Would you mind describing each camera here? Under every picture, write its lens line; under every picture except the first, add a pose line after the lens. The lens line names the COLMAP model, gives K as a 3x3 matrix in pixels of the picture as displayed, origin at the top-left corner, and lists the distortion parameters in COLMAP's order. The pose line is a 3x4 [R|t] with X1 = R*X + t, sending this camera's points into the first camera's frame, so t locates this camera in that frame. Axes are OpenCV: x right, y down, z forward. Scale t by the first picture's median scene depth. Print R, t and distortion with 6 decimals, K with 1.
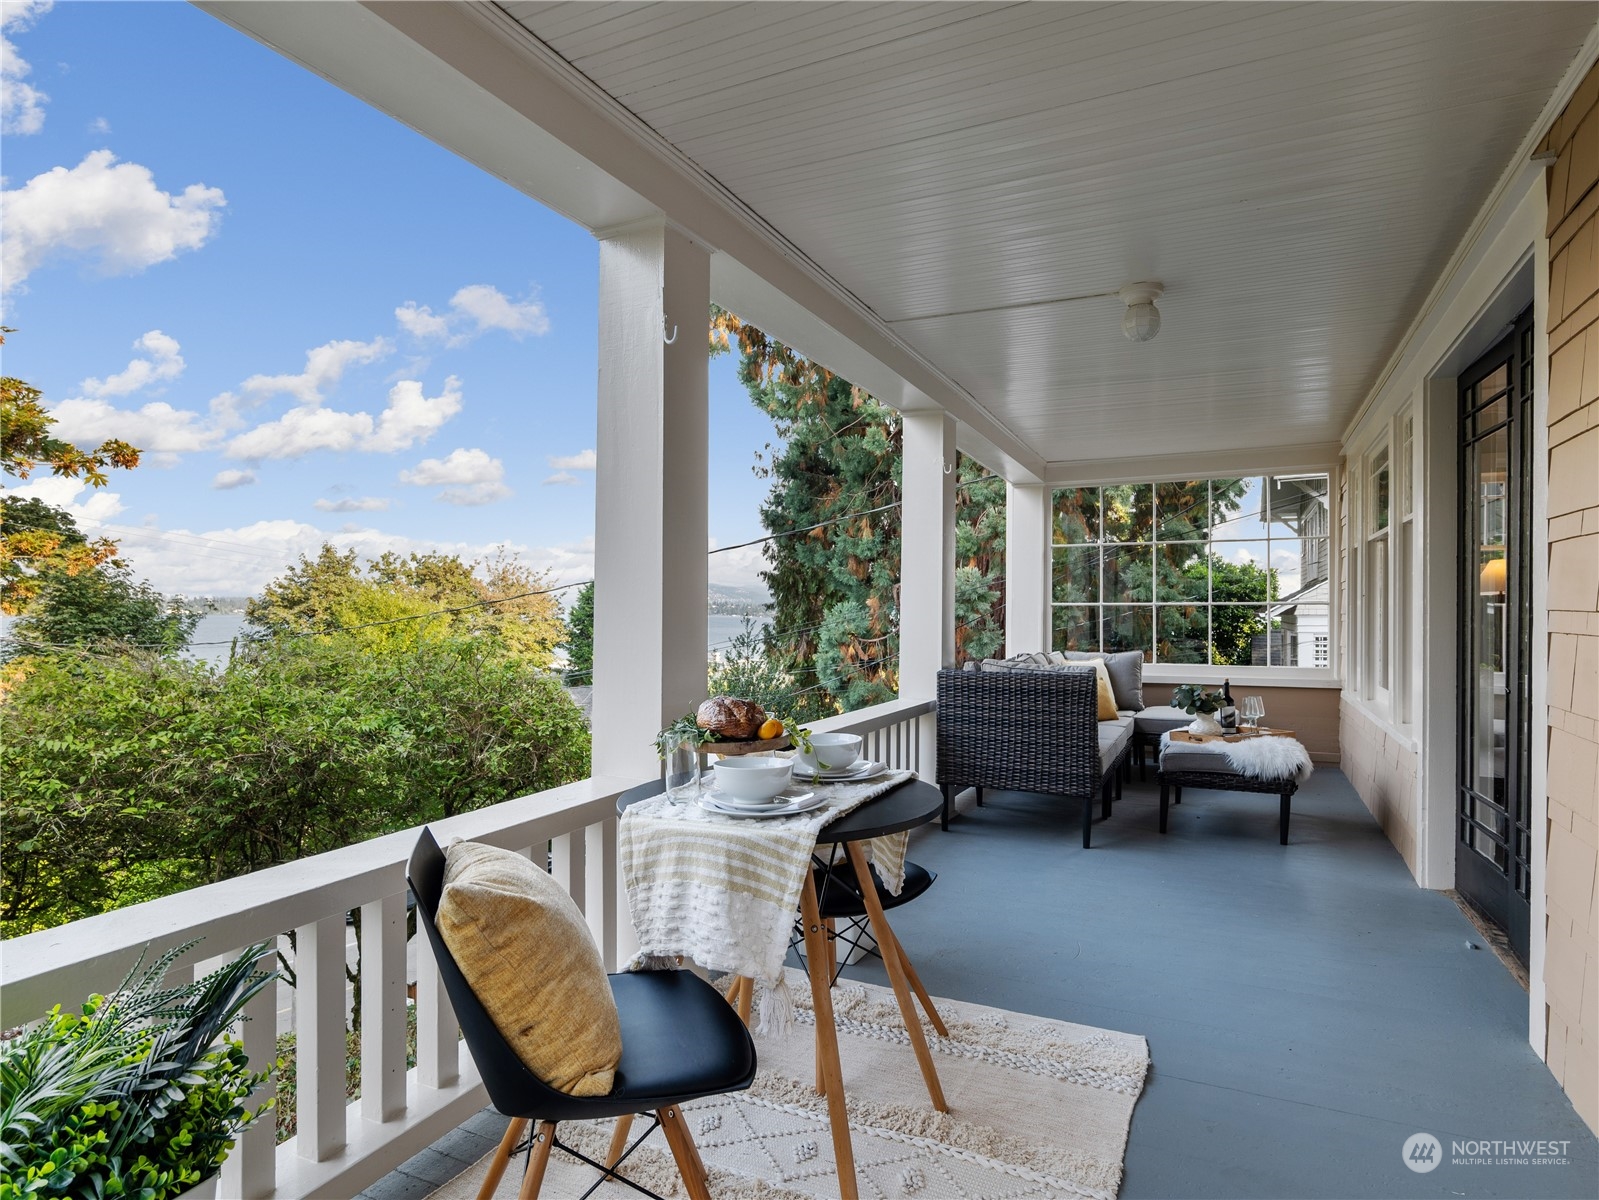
lens RADIAL K [[891.9, 0, 793.5], [0, 891.9, 609.4], [0, 0, 1]] dist [-0.004362, 0.002036]
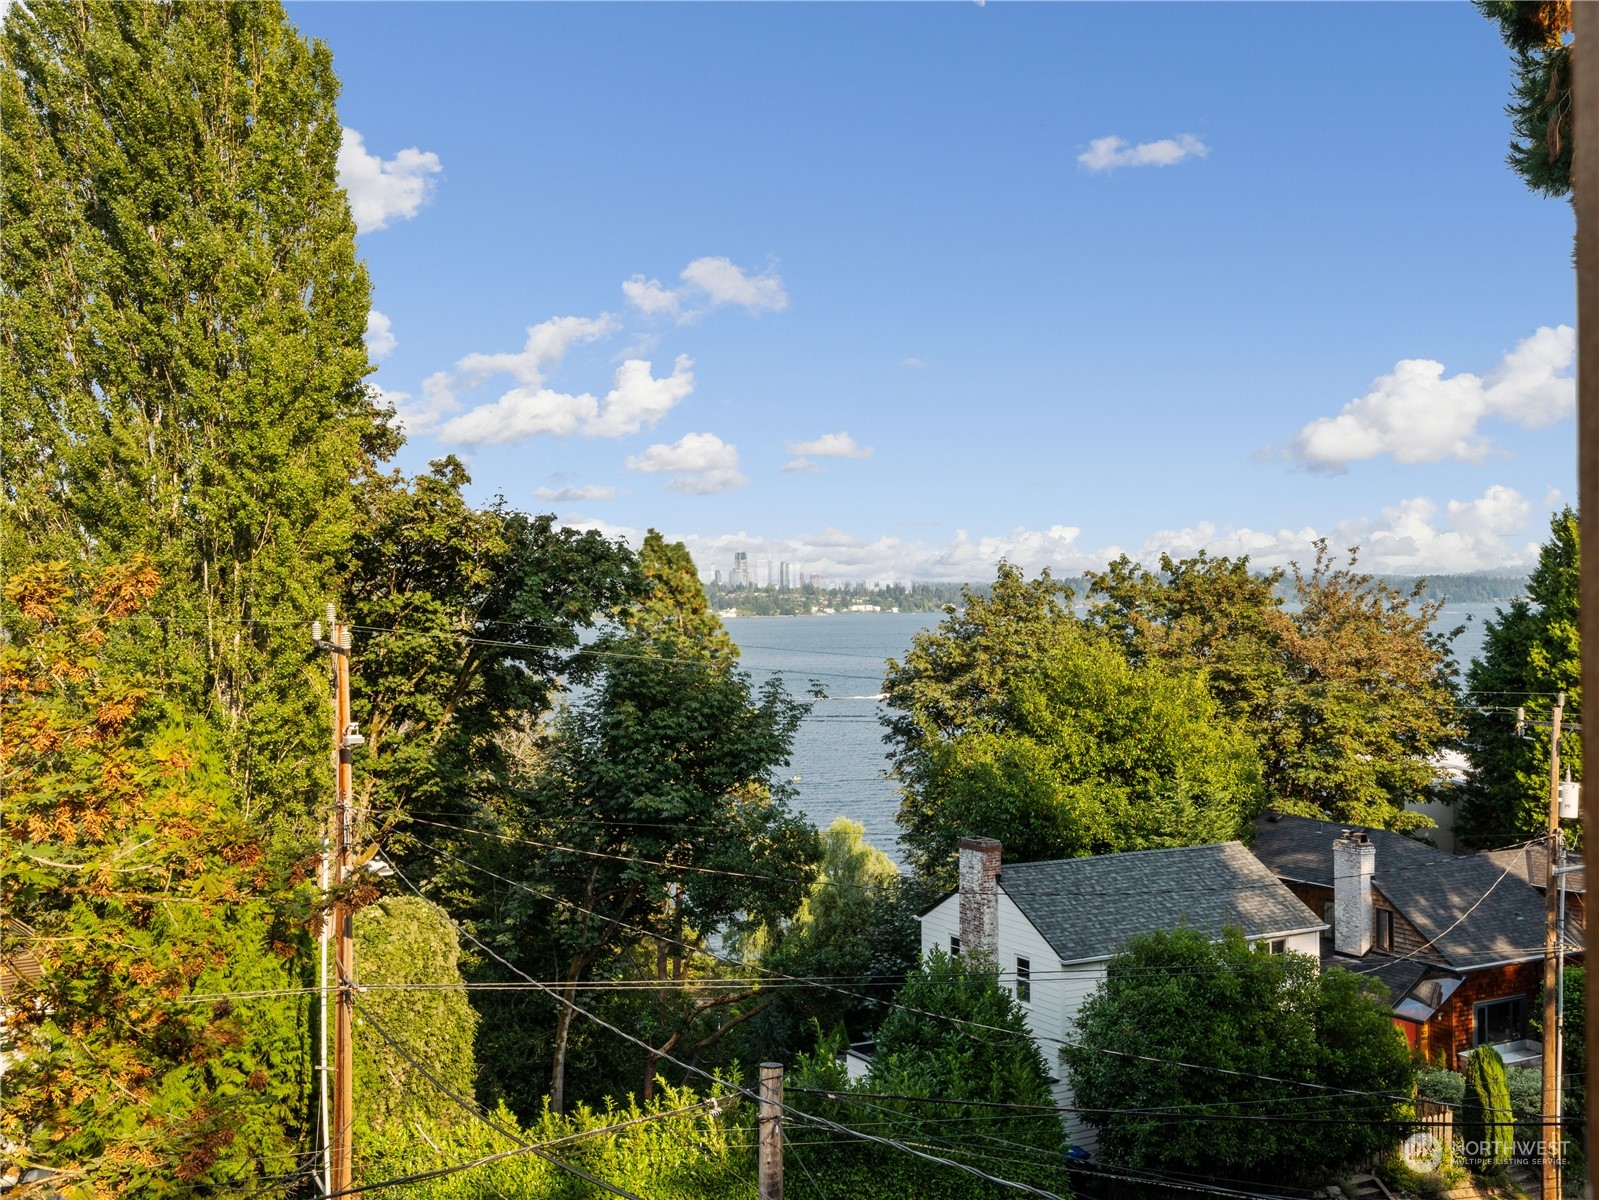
lens RADIAL K [[1712.4, 0, 801.3], [0, 1712.4, 590.2], [0, 0, 1]] dist [-0.006058, 0.000000]
pose [[0.798485, -0.015555, -0.601813, 0.026348], [0.015626, 0.999865, -0.005111, -0.067035], [0.601811, -0.005323, 0.798620, 0.081680]]
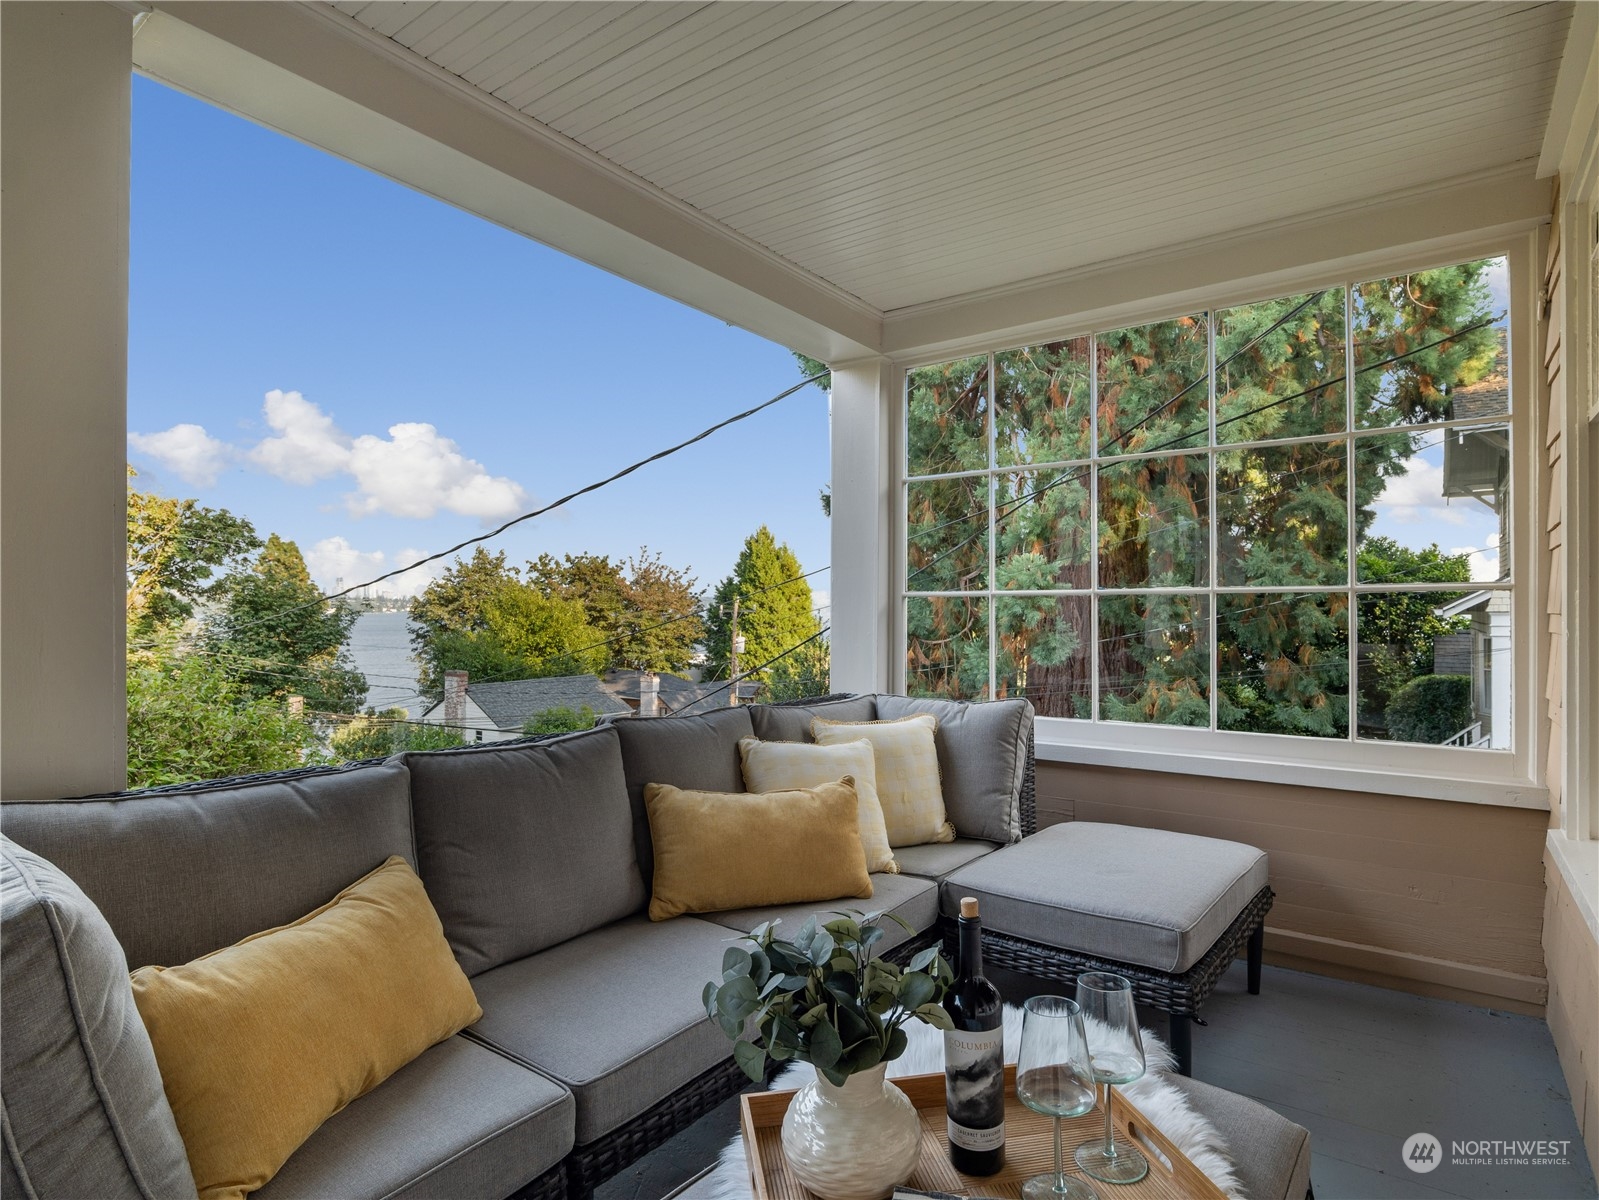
lens RADIAL K [[849.3, 0, 797.3], [0, 849.3, 601.7], [0, 0, 1]] dist [-0.017726, 0.002872]
pose [[0.982823, -0.003402, -0.184519, 0.052041], [0.002382, 0.999981, -0.005747, 0.000121], [0.184535, 0.005209, 0.982812, 0.083808]]
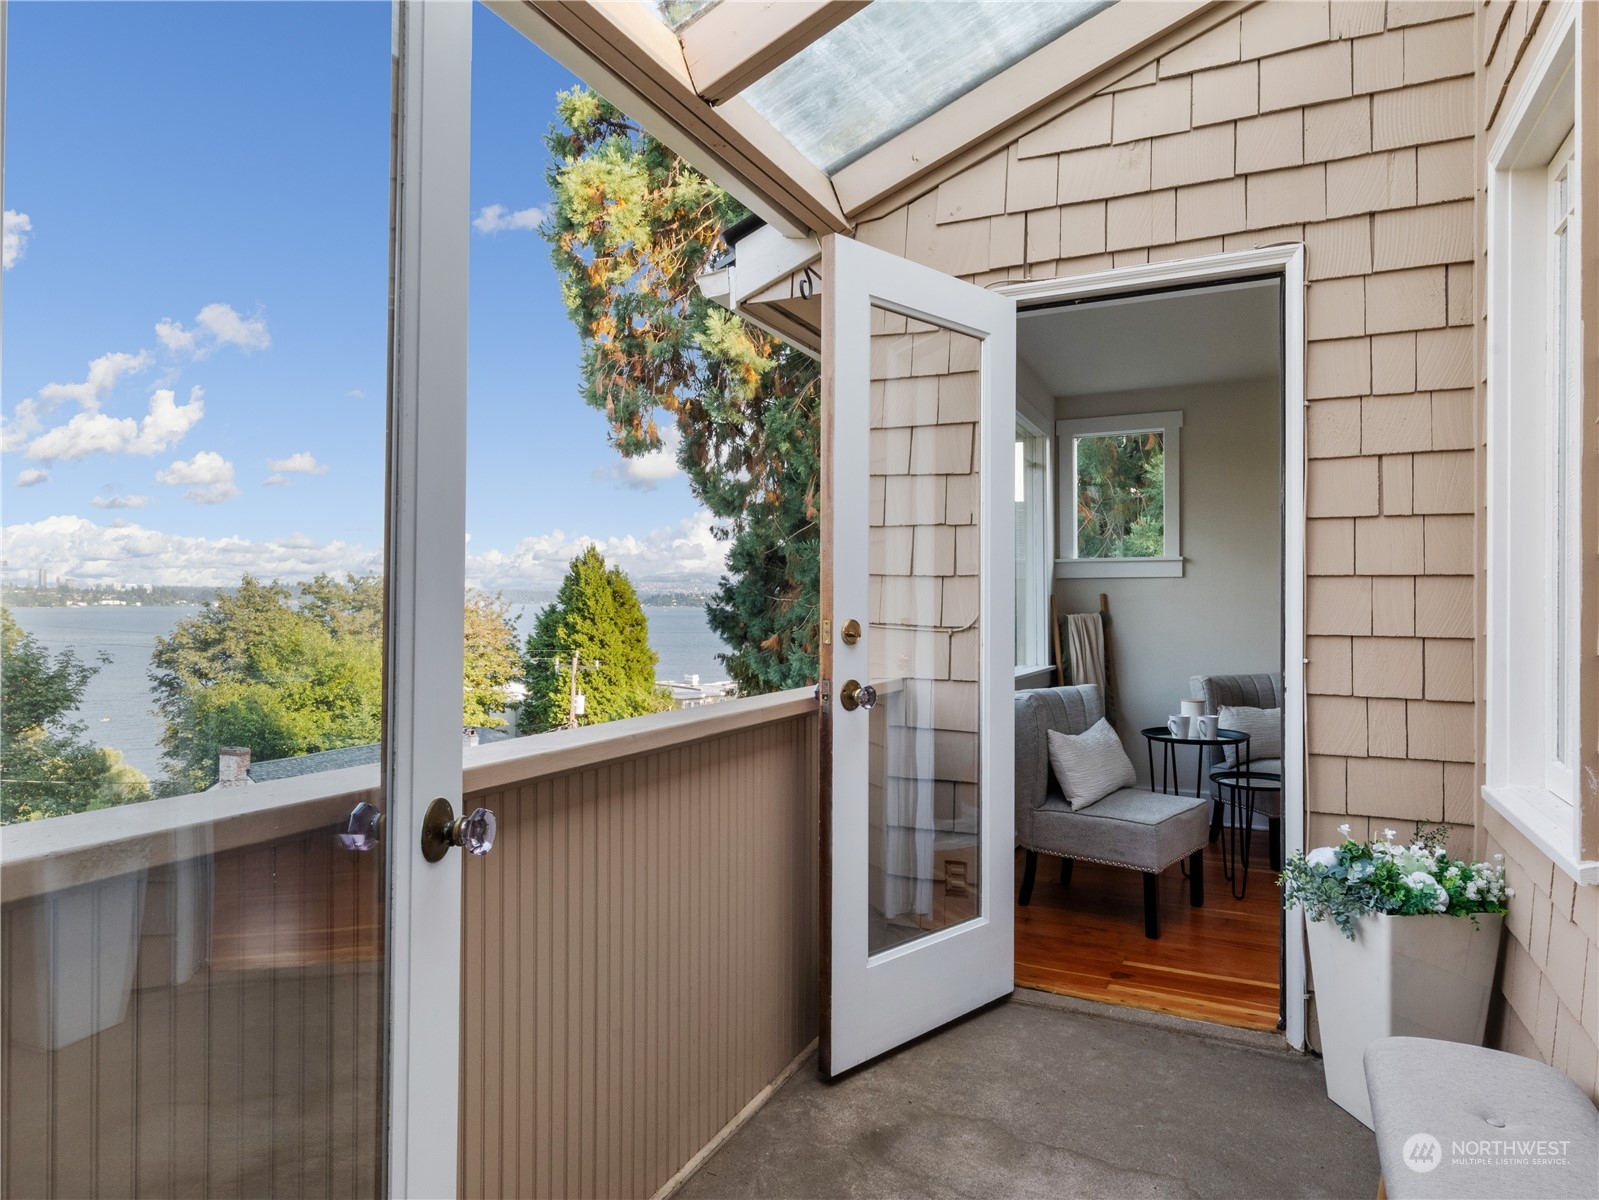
lens RADIAL K [[972.5, 0, 792.4], [0, 972.5, 589.8], [0, 0, 1]] dist [0.001467, 0.004085]
pose [[0.999997, 0.000828, 0.002136, 0.023209], [-0.000814, 0.999979, -0.006413, -0.067556], [-0.002142, 0.006411, 0.999977, 0.035479]]
